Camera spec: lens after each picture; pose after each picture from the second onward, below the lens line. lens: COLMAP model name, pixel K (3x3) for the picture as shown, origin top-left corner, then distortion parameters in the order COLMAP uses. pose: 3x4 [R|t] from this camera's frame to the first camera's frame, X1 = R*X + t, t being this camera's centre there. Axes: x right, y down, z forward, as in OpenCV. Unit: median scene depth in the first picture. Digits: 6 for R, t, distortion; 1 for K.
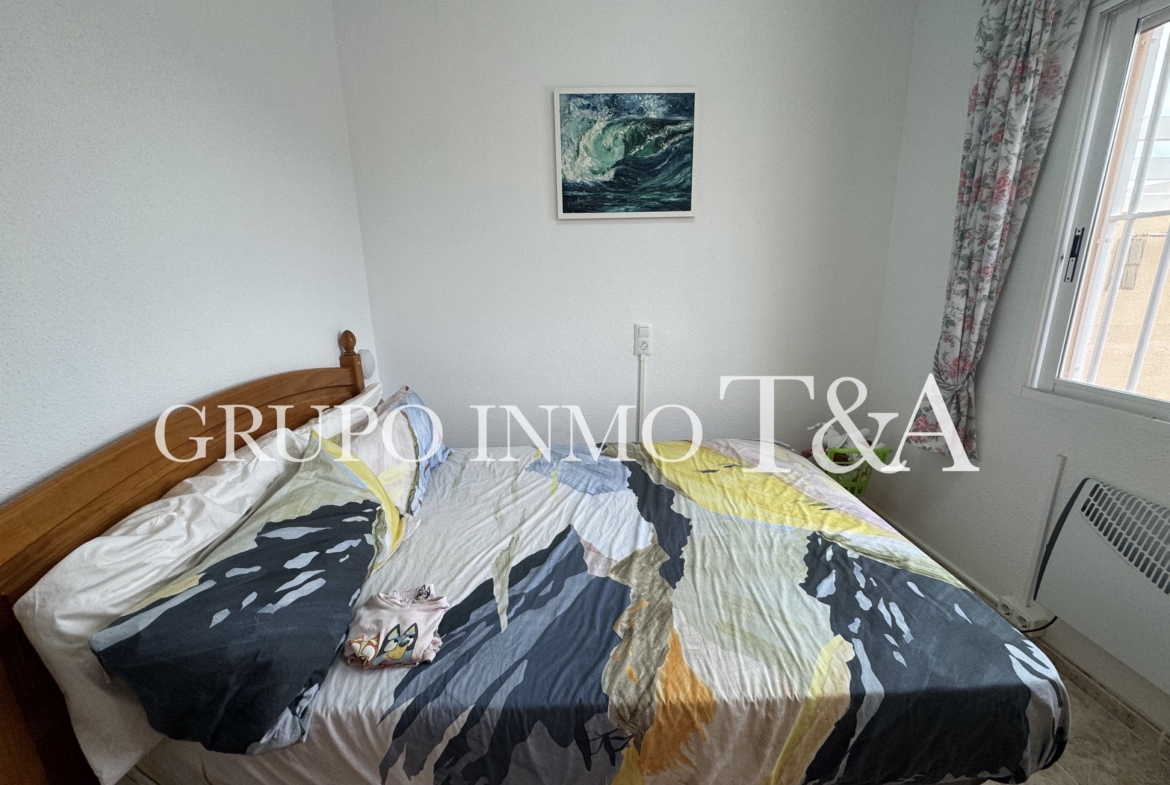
lens RADIAL K [[462.8, 0, 587.3], [0, 462.8, 389.8], [0, 0, 1]] dist [-0.003395, 0.000323]
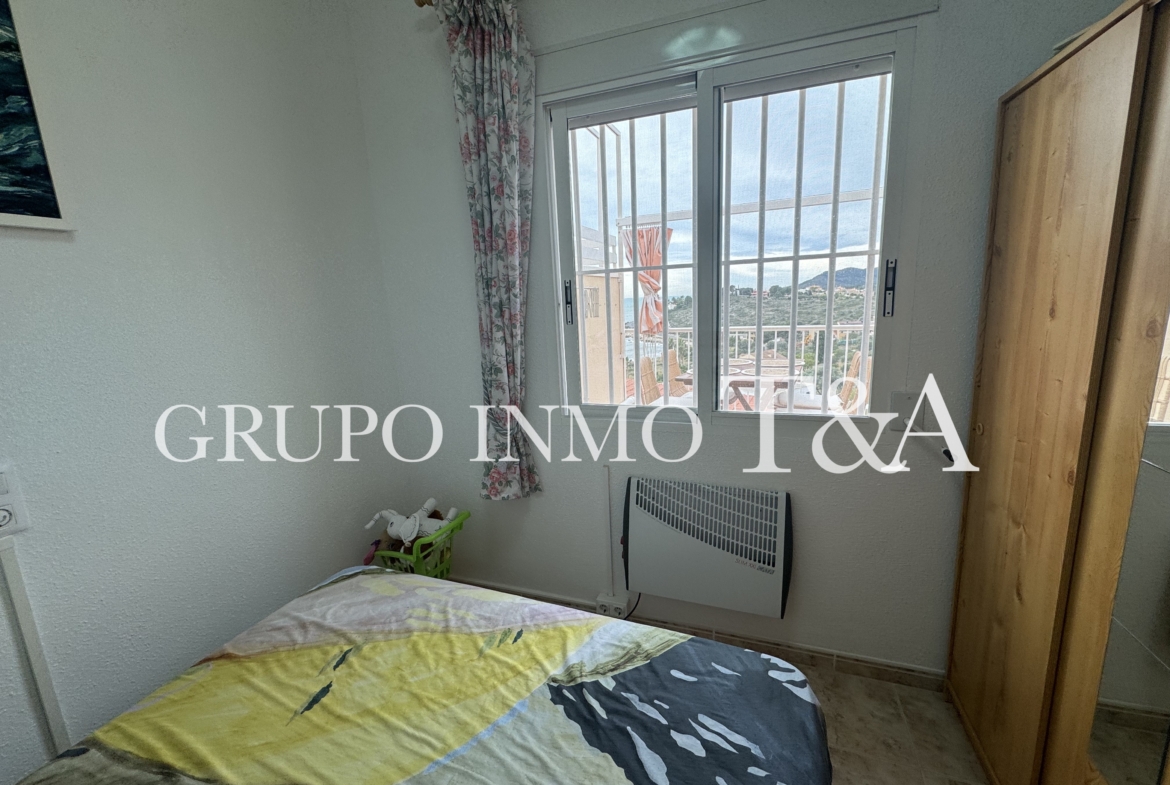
lens RADIAL K [[462.8, 0, 581.7], [0, 462.8, 389.4], [0, 0, 1]] dist [-0.003395, 0.000323]
pose [[0.389595, -0.177934, 0.903634, -0.046961], [0.260216, 0.962449, 0.077325, -0.155046], [-0.883461, 0.205015, 0.421267, 0.498385]]
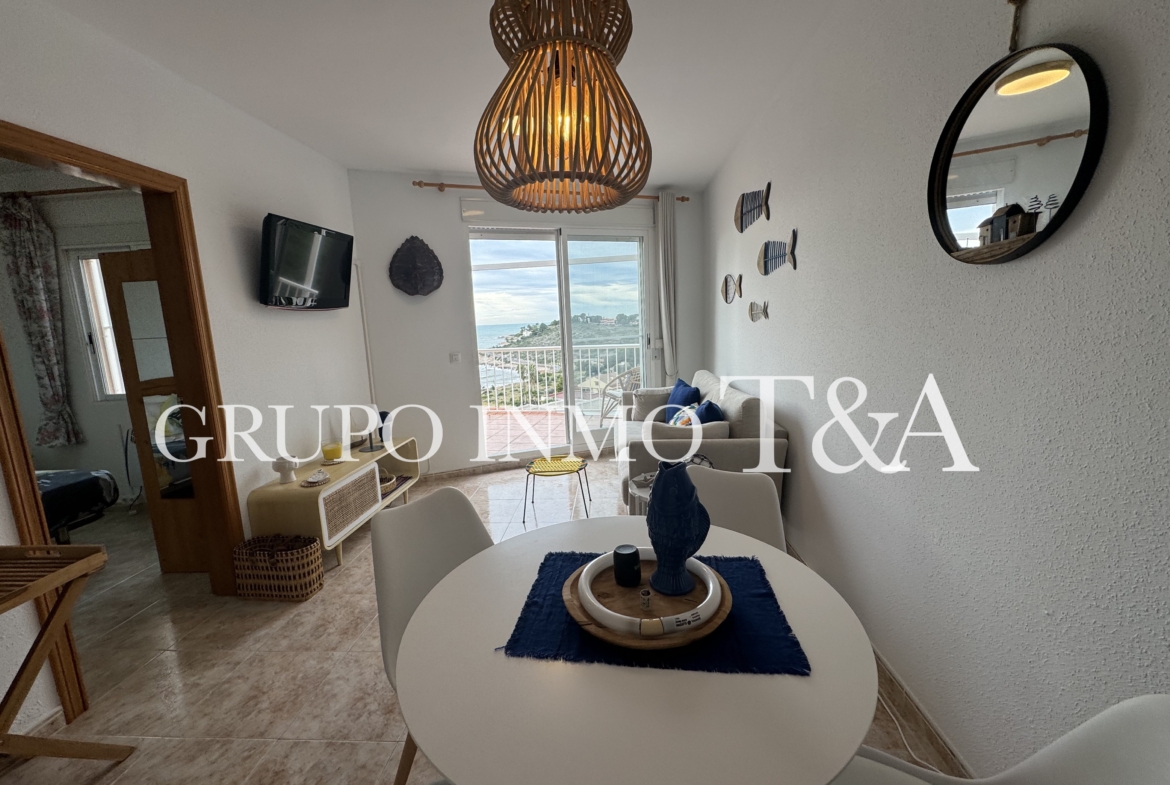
lens RADIAL K [[462.8, 0, 588.3], [0, 462.8, 387.0], [0, 0, 1]] dist [-0.003395, 0.000323]
pose [[0.089268, -0.131235, 0.987324, -1.051764], [0.280387, 0.954503, 0.101522, 0.387533], [-0.955727, 0.267771, 0.122003, -1.621974]]
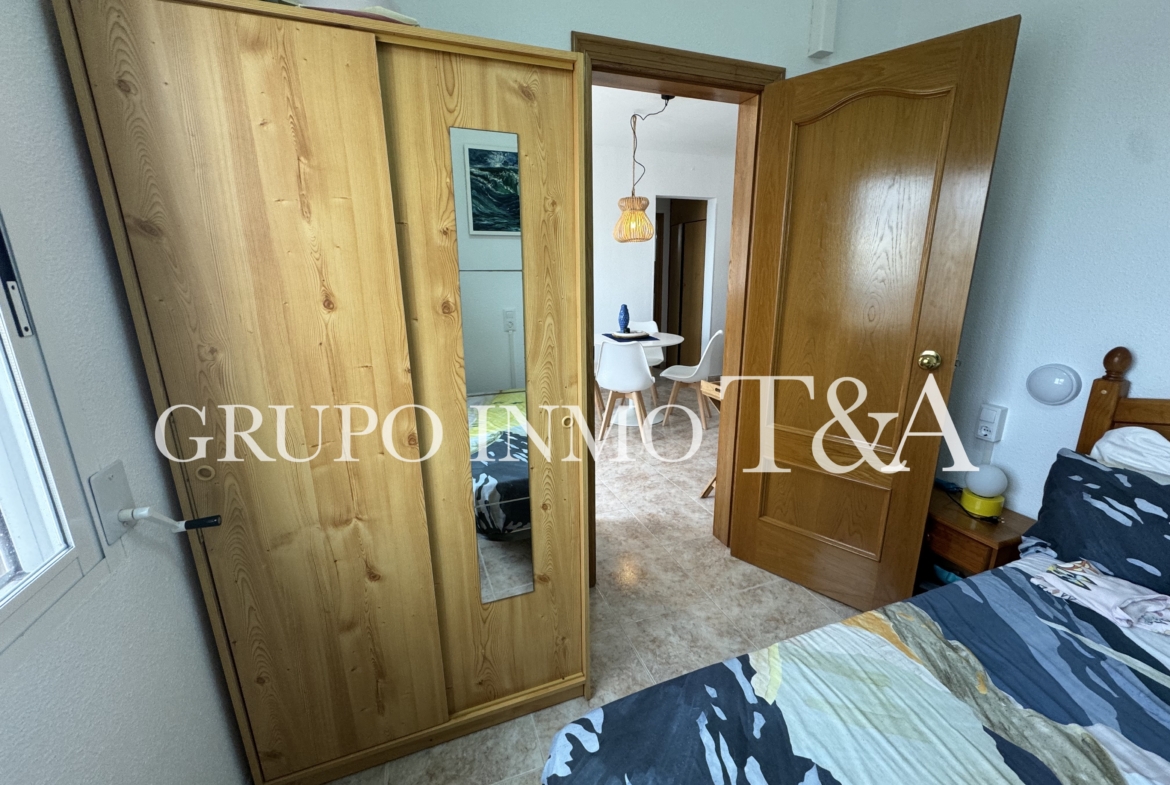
lens RADIAL K [[462.8, 0, 586.4], [0, 462.8, 394.6], [0, 0, 1]] dist [-0.003395, 0.000323]
pose [[-0.950059, 0.106484, -0.293343, 0.683305], [-0.046281, 0.881515, 0.469882, -0.242453], [0.308621, 0.459992, -0.832563, 0.861593]]
